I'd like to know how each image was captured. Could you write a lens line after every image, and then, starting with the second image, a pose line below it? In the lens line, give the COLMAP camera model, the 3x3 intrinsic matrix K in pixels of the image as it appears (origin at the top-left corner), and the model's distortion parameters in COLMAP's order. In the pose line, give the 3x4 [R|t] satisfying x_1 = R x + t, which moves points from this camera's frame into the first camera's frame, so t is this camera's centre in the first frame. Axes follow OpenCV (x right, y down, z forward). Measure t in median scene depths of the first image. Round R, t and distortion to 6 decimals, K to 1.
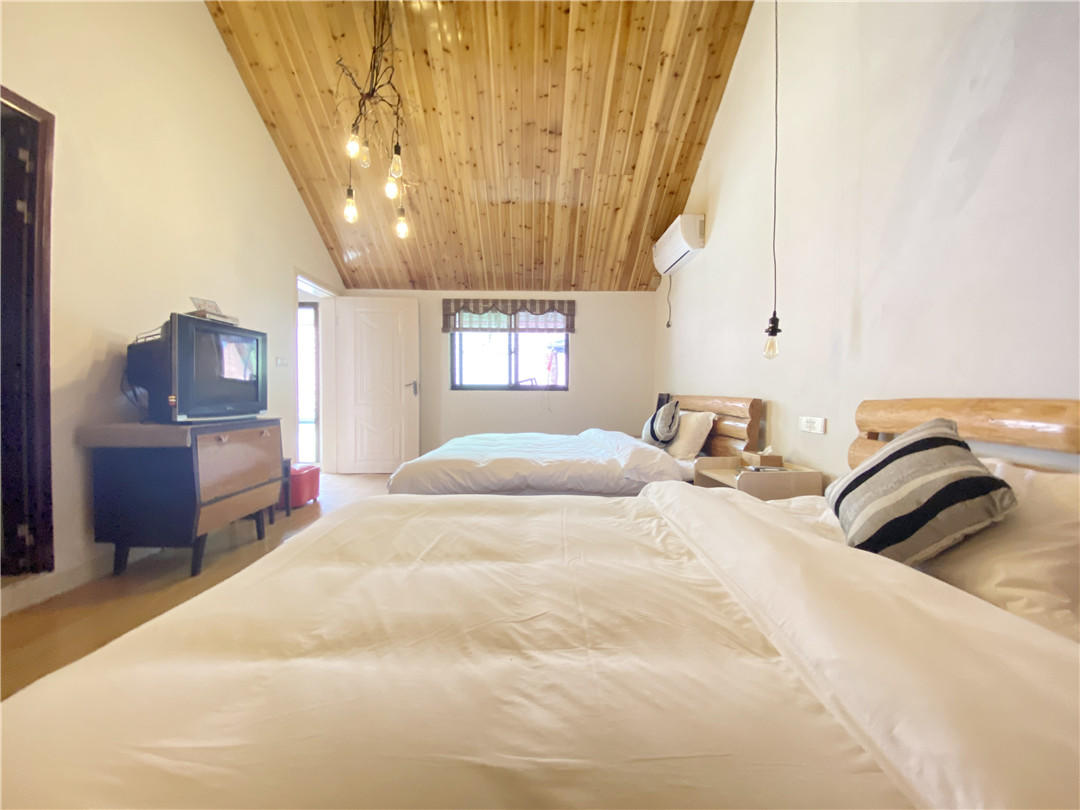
lens RADIAL K [[439.5, 0, 541.8], [0, 439.5, 398.7], [0, 0, 1]] dist [0.048268, -0.029815]
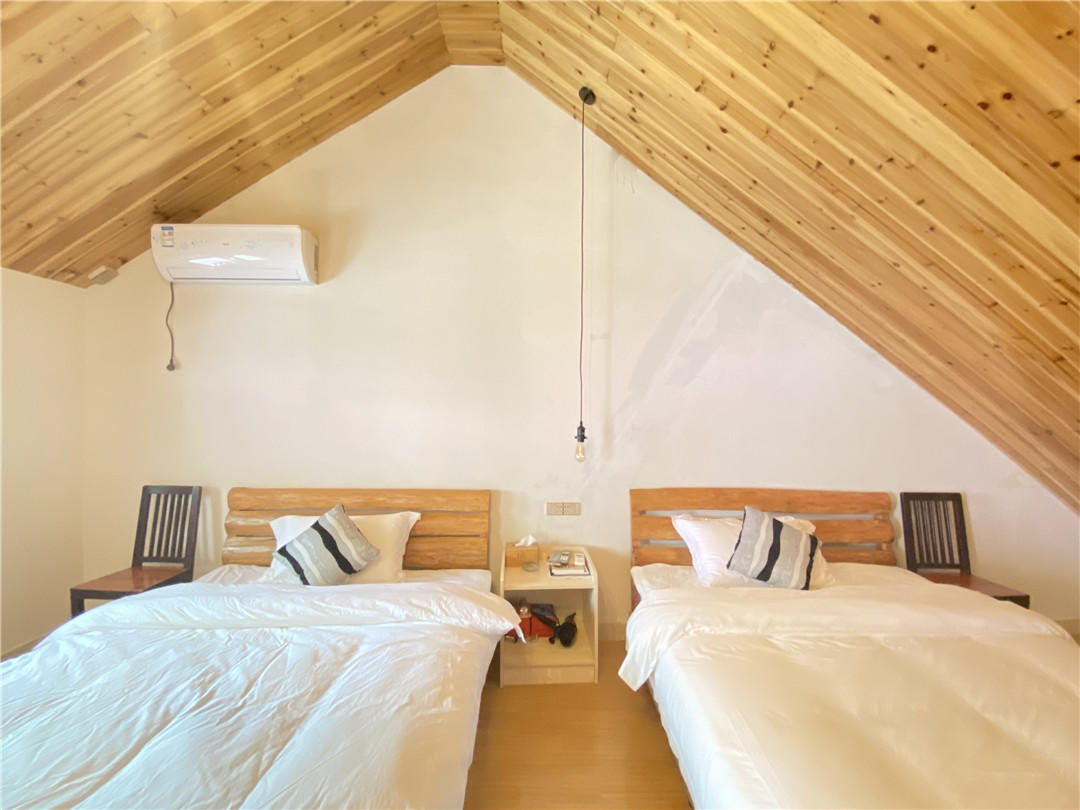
lens RADIAL K [[439.5, 0, 541.8], [0, 439.5, 398.7], [0, 0, 1]] dist [0.048268, -0.029815]
pose [[0.004640, -0.008424, 0.999954, -0.394681], [0.012788, 0.999883, 0.008364, -0.165019], [-0.999907, 0.012748, 0.004747, 0.680760]]
